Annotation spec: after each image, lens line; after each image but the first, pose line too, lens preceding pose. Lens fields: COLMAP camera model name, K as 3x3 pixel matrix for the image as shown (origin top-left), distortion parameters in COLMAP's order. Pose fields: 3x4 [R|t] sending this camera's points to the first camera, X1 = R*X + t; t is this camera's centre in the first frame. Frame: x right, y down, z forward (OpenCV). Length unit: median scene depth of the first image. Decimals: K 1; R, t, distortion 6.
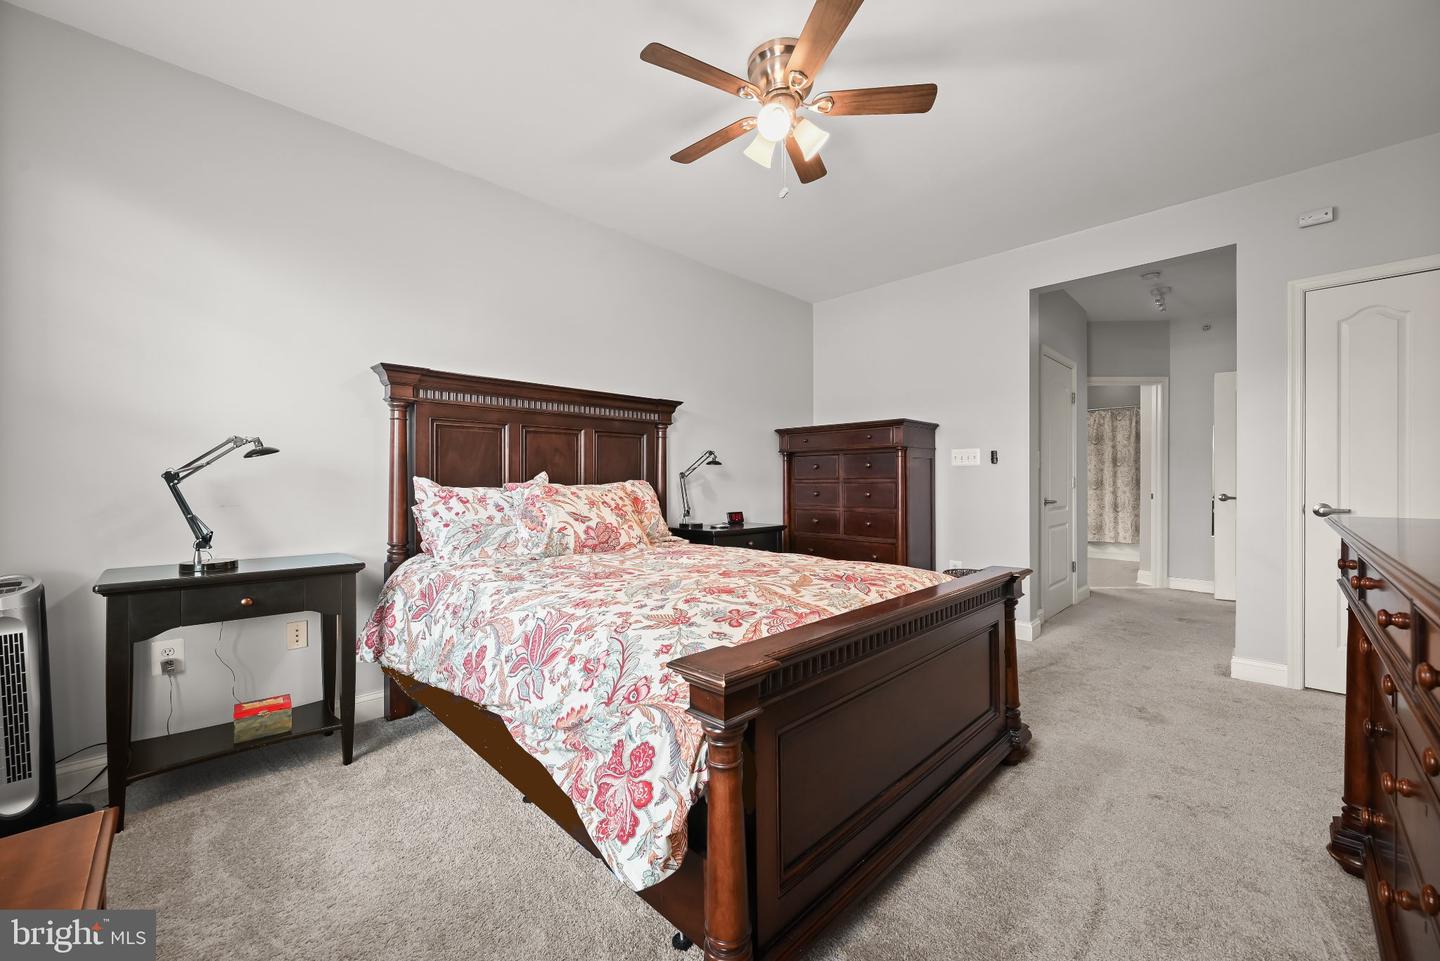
lens RADIAL K [[560.7, 0, 718.2], [0, 560.7, 481.1], [0, 0, 1]] dist [-0.002643, -0.000619]
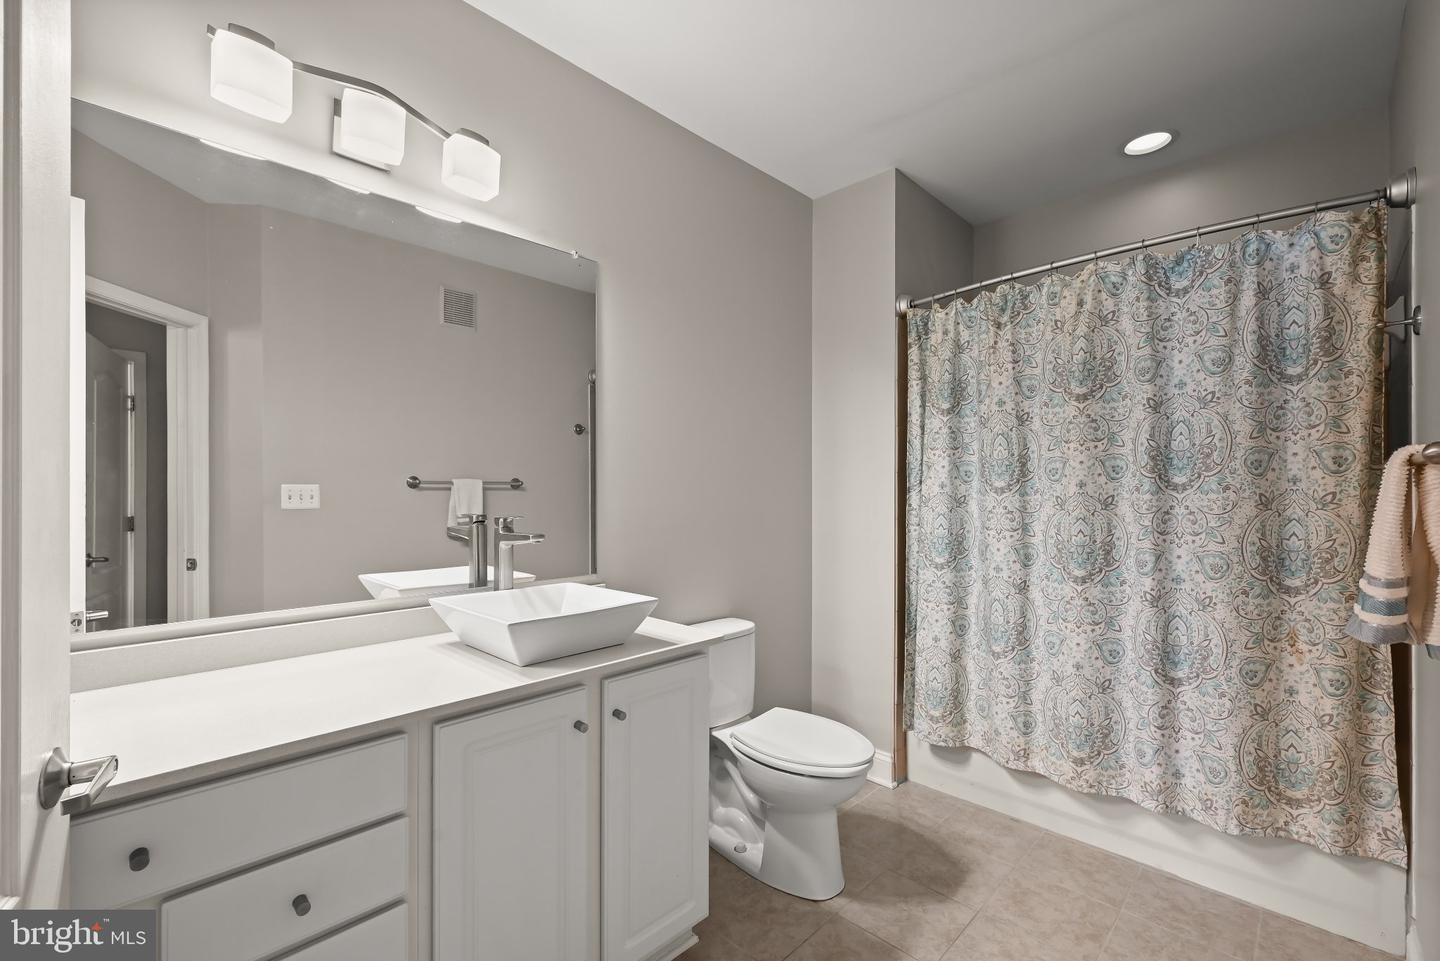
lens RADIAL K [[616.9, 0, 721.5], [0, 616.9, 484.4], [0, 0, 1]] dist [-0.001413, -0.000067]
pose [[0.999980, -0.000024, 0.006401, 0.521555], [0.000053, 0.999990, -0.004568, -0.026882], [-0.006401, 0.004568, 0.999969, 0.742346]]
